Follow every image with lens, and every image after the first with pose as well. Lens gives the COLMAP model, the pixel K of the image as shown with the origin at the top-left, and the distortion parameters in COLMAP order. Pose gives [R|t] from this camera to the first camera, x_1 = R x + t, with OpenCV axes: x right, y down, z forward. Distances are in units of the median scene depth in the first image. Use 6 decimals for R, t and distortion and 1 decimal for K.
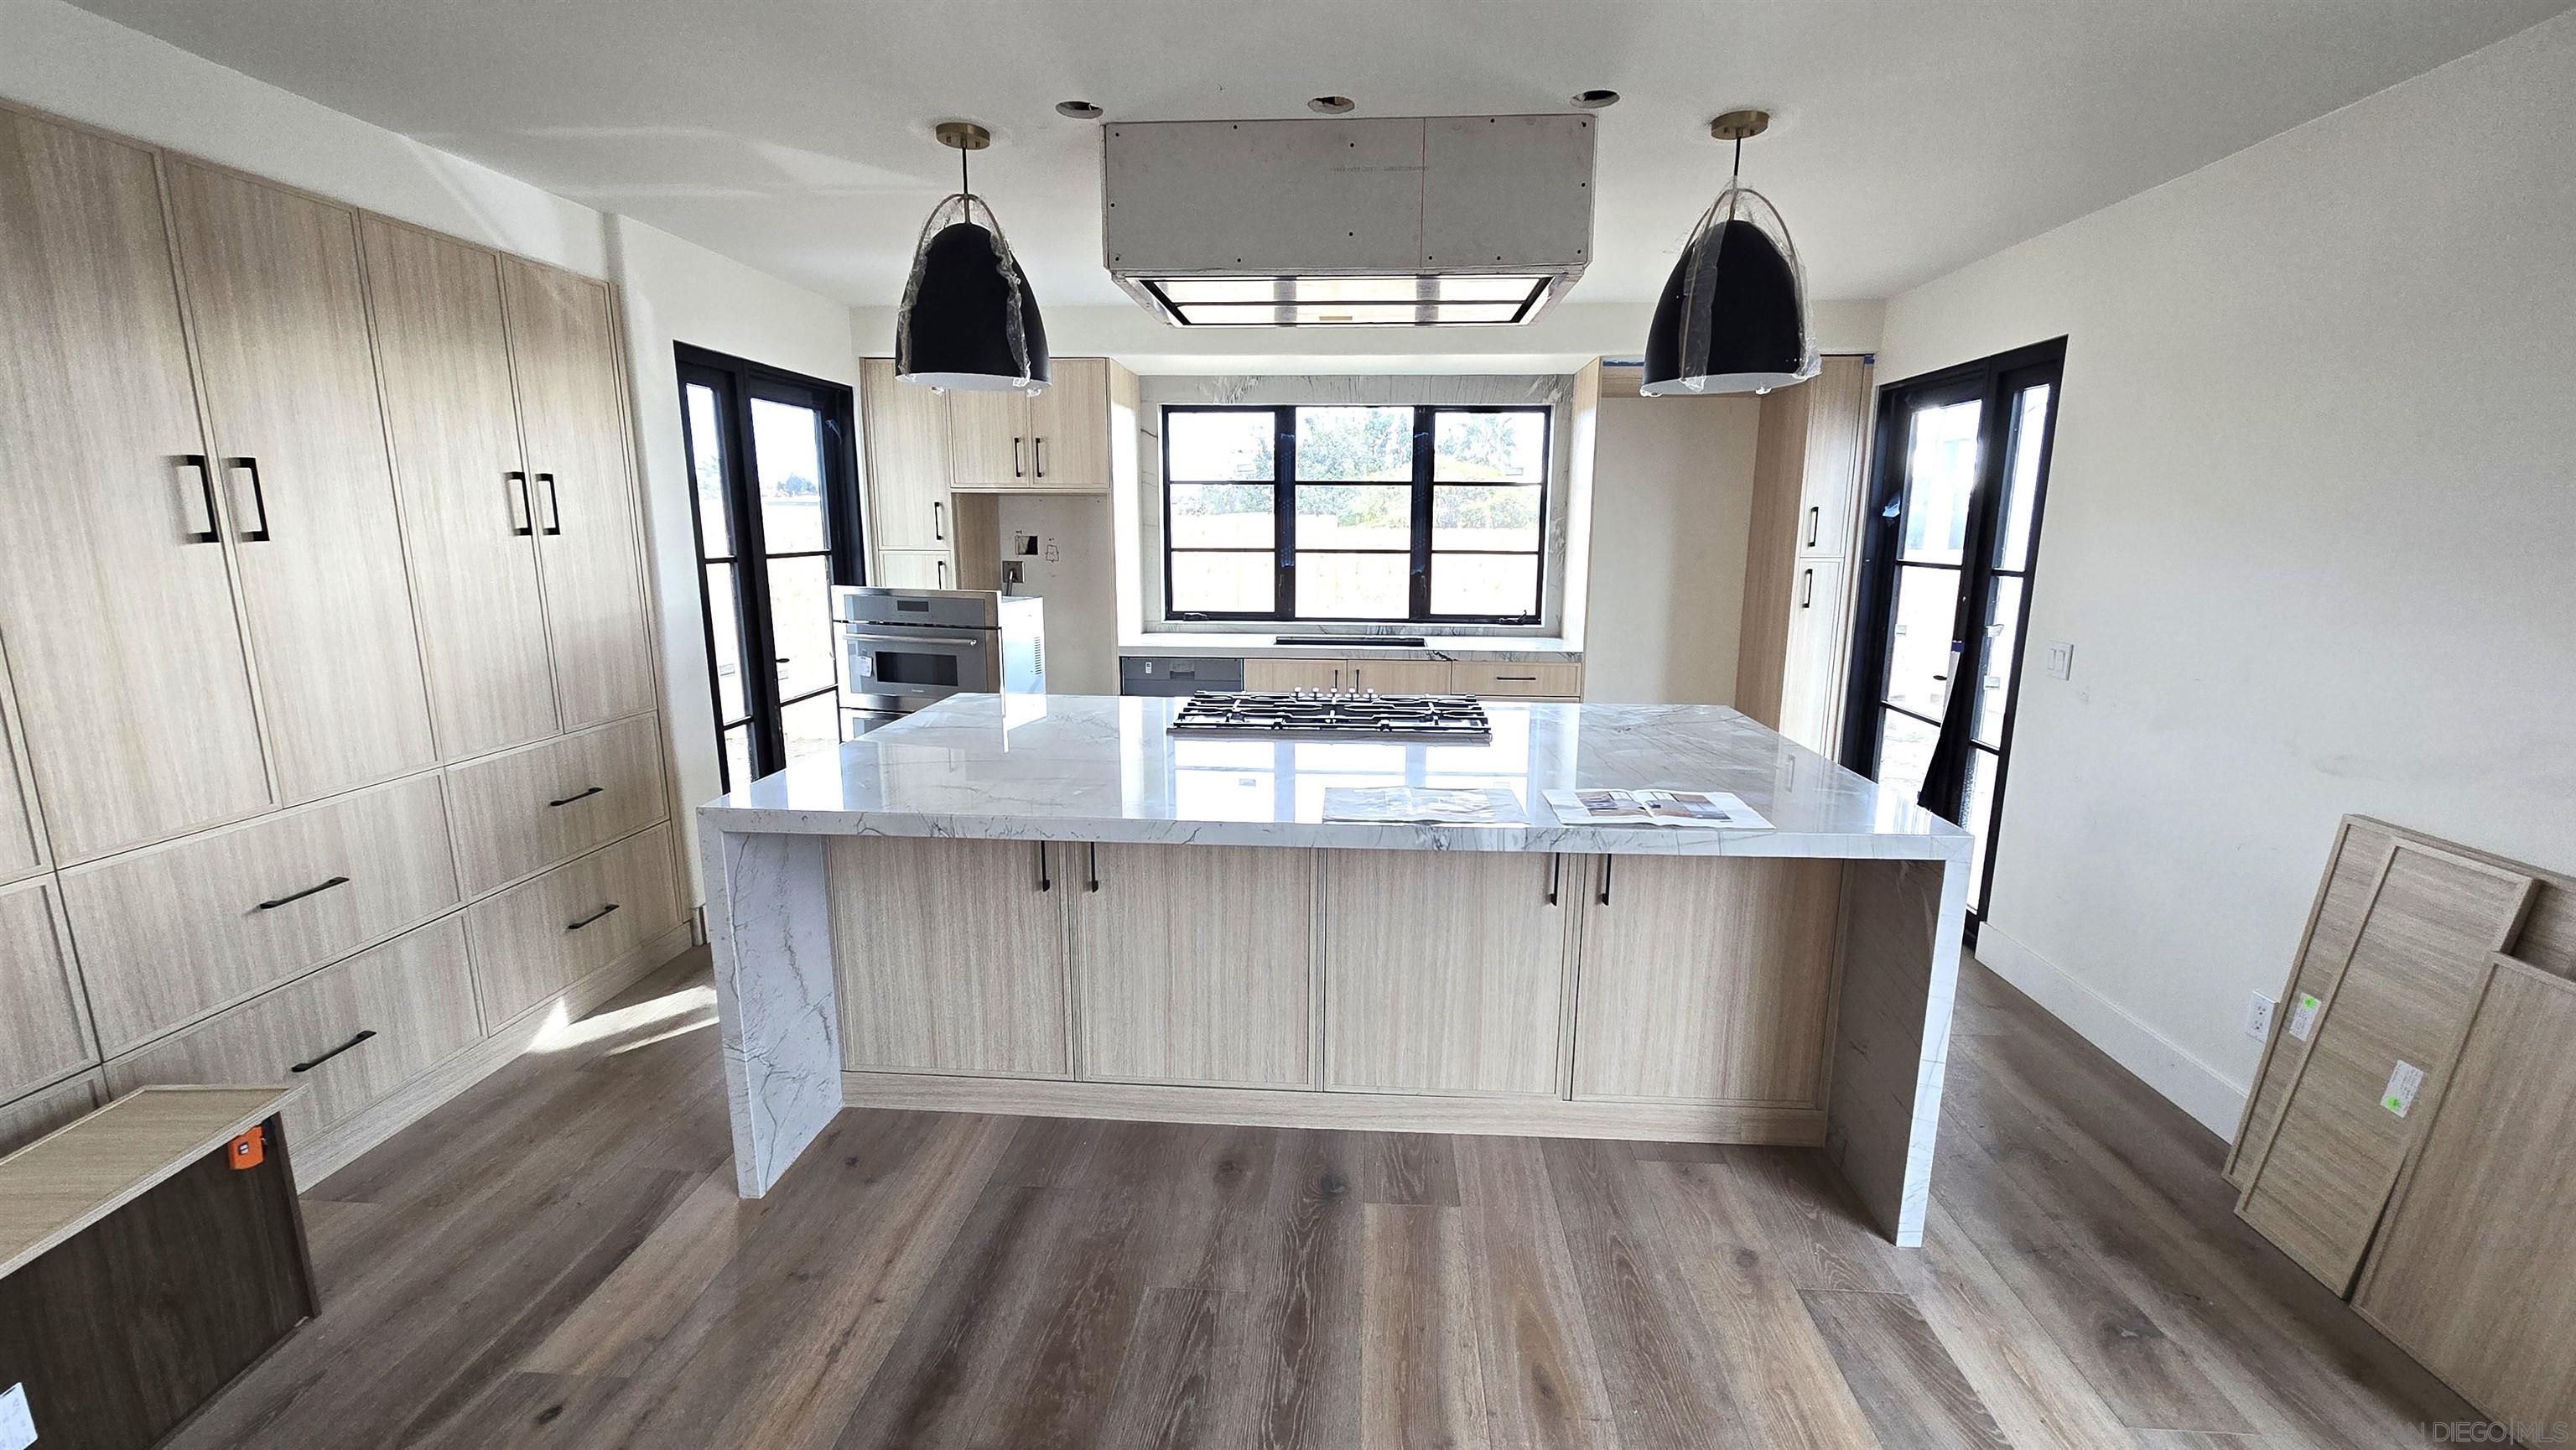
lens RADIAL K [[1048.2, 0, 1304.1], [0, 1048.2, 725.1], [0, 0, 1]] dist [-0.001130, 0.000085]
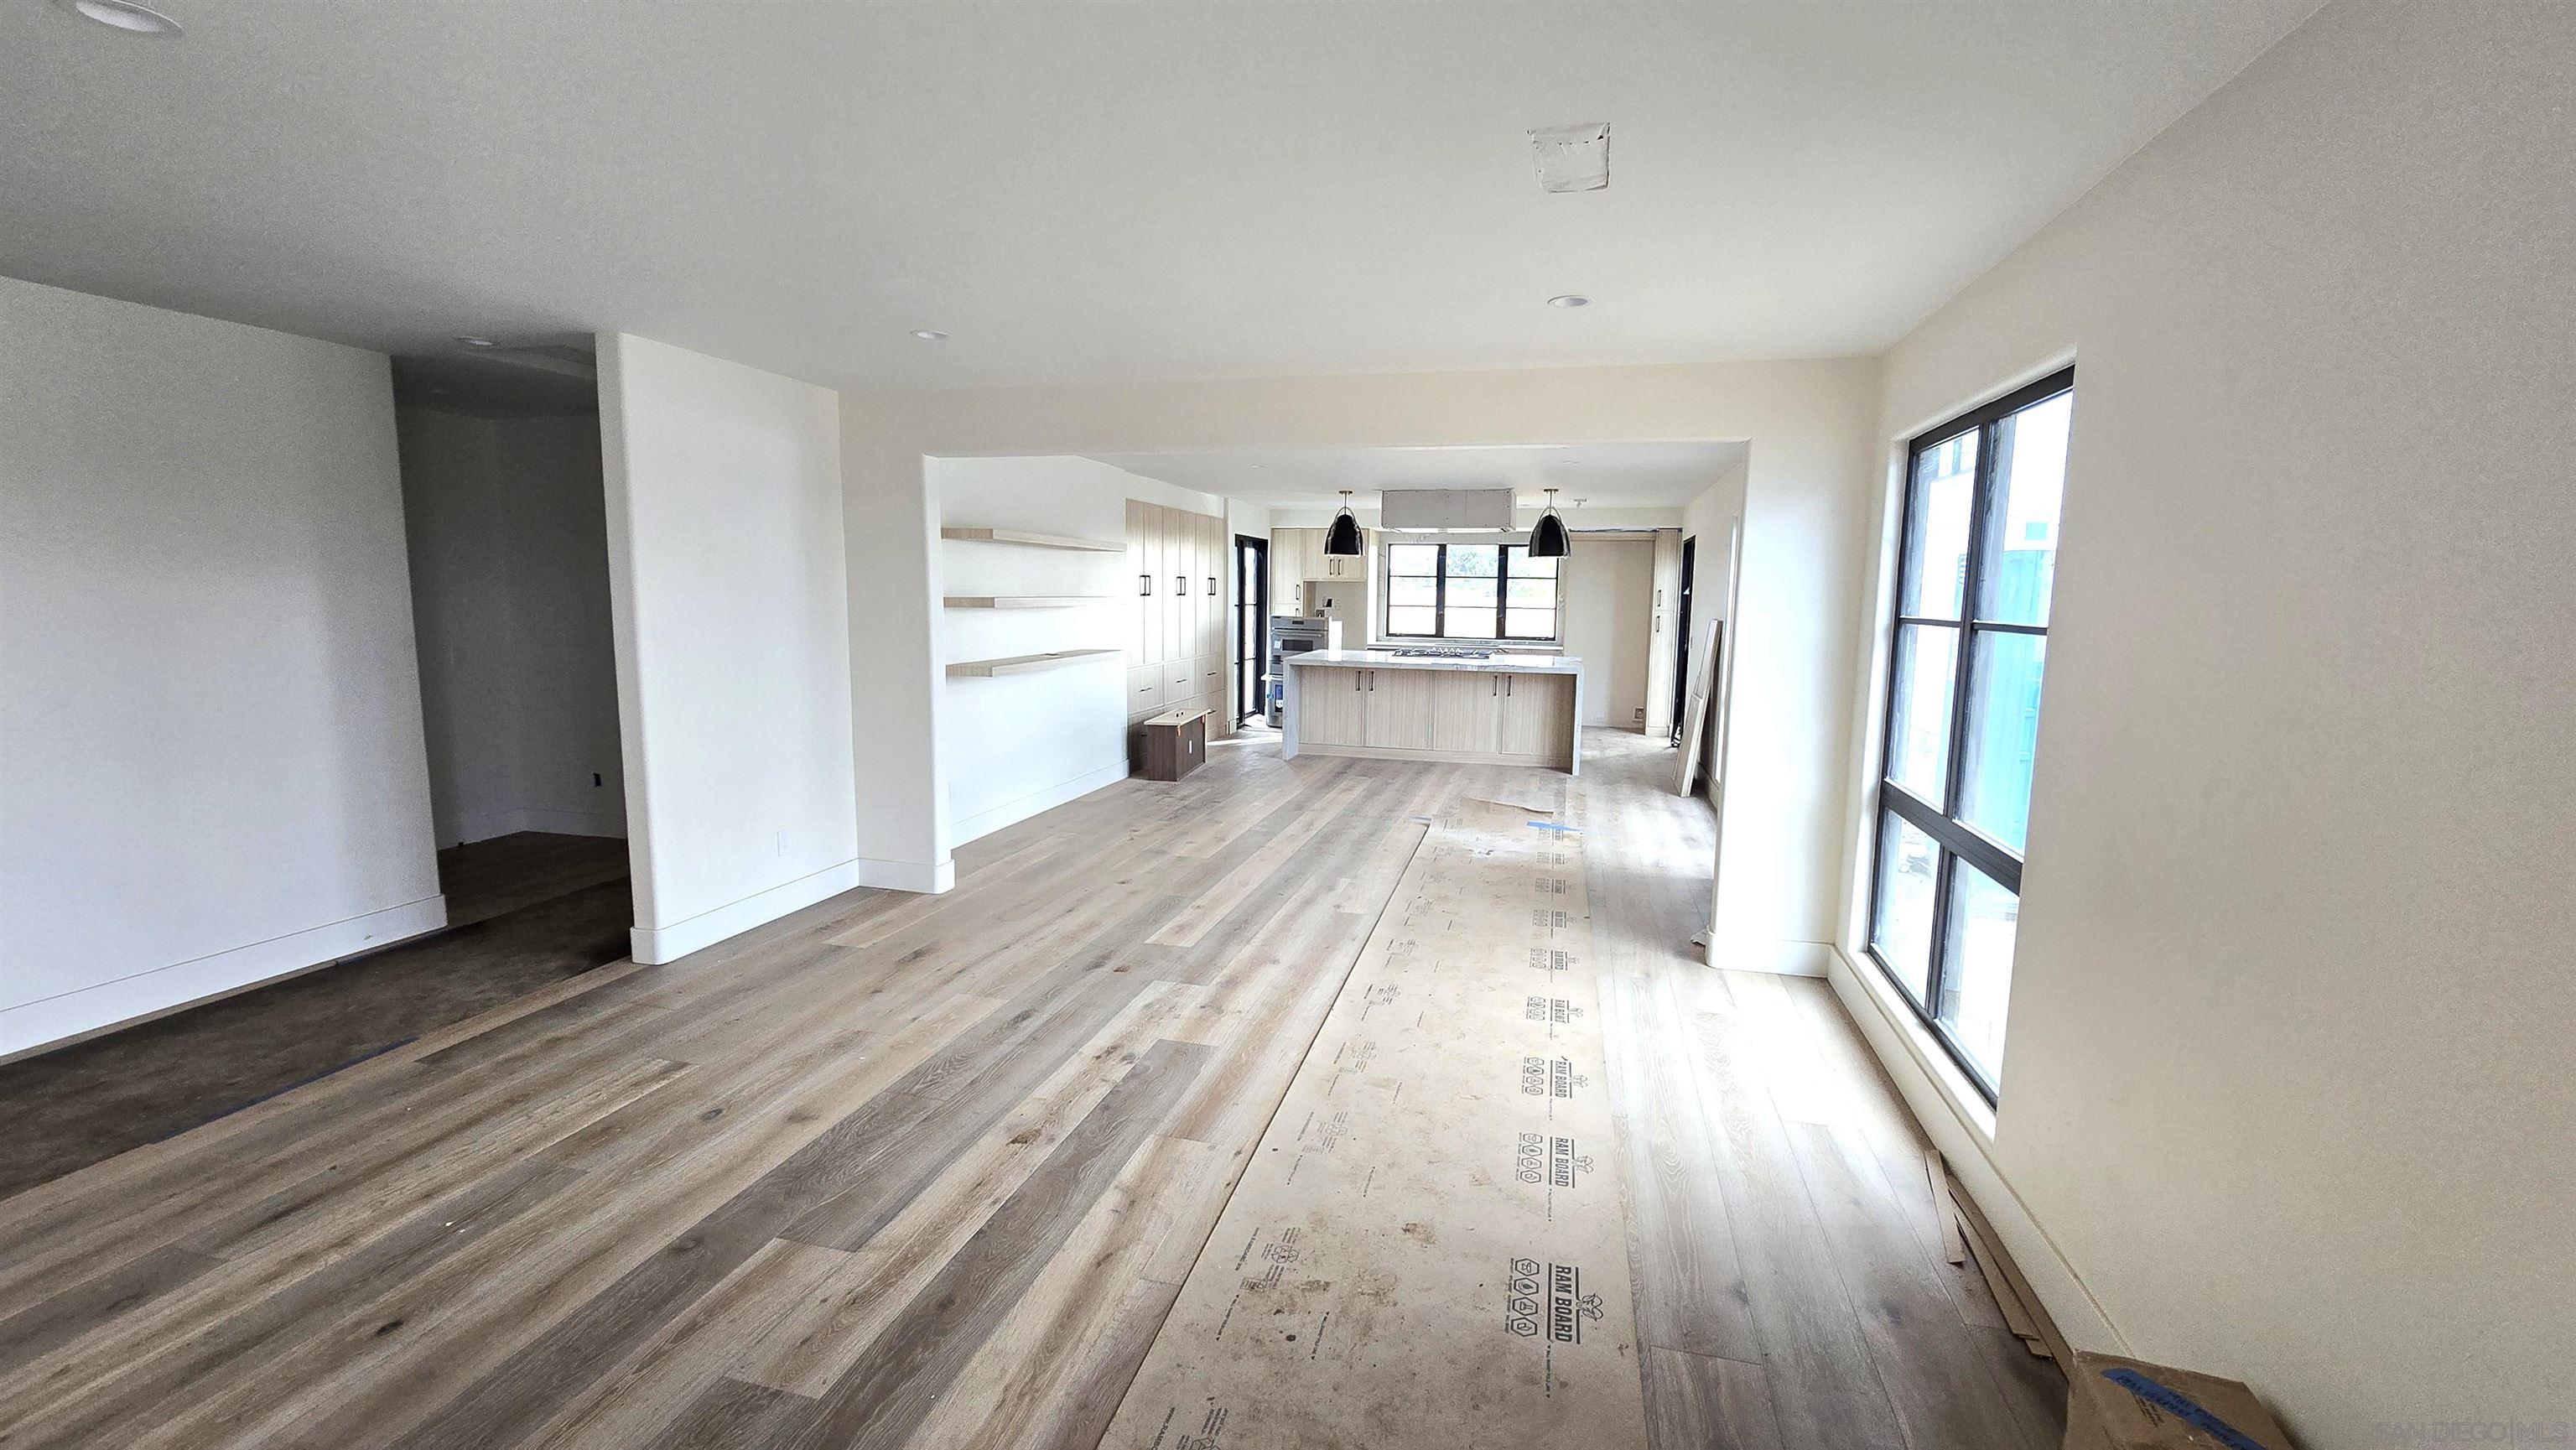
lens RADIAL K [[1048.2, 0, 1301.5], [0, 1048.2, 708.5], [0, 0, 1]] dist [-0.001130, 0.000085]
pose [[0.981940, 0.030012, -0.186795, 0.238449], [-0.045774, 0.995691, -0.080651, 0.505510], [0.183569, 0.087745, 0.979083, -2.539948]]
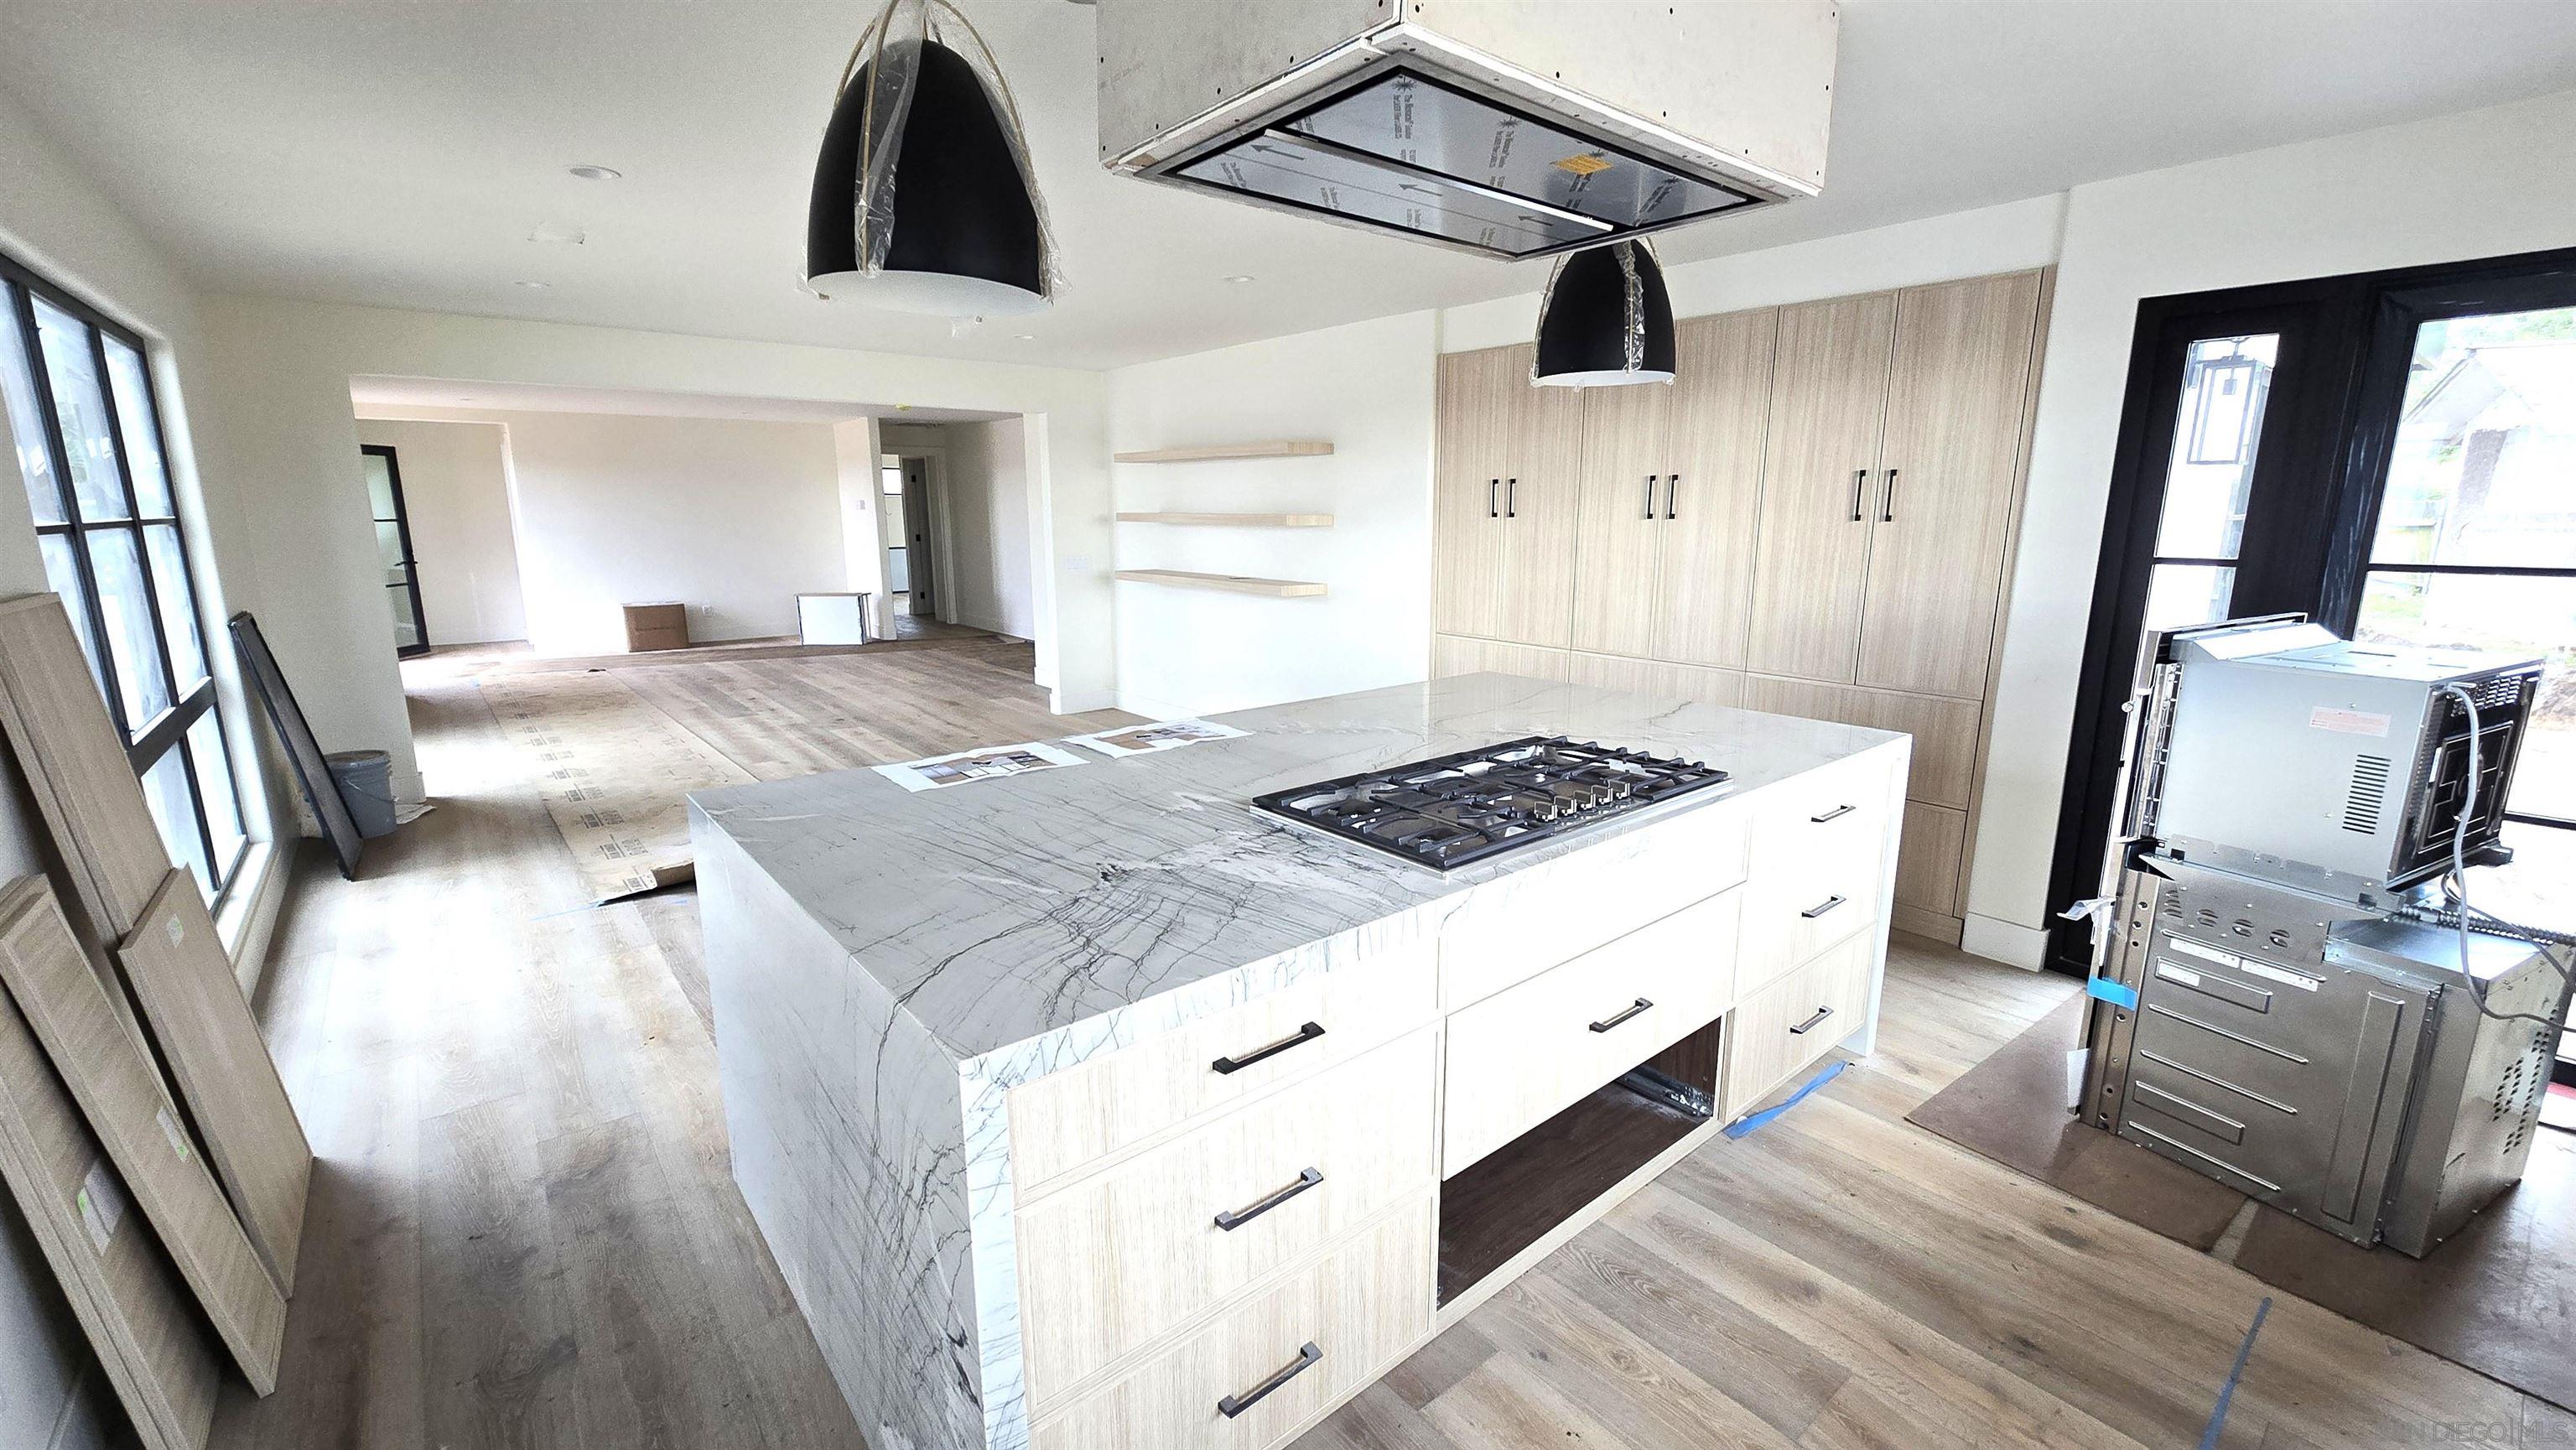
lens RADIAL K [[1048.2, 0, 1300.4], [0, 1048.2, 733.9], [0, 0, 1]] dist [-0.001130, 0.000085]
pose [[-0.726213, 0.140193, -0.673024, 0.681853], [-0.137355, 0.929658, 0.341861, -0.308350], [0.673609, 0.340707, -0.655873, 1.602476]]
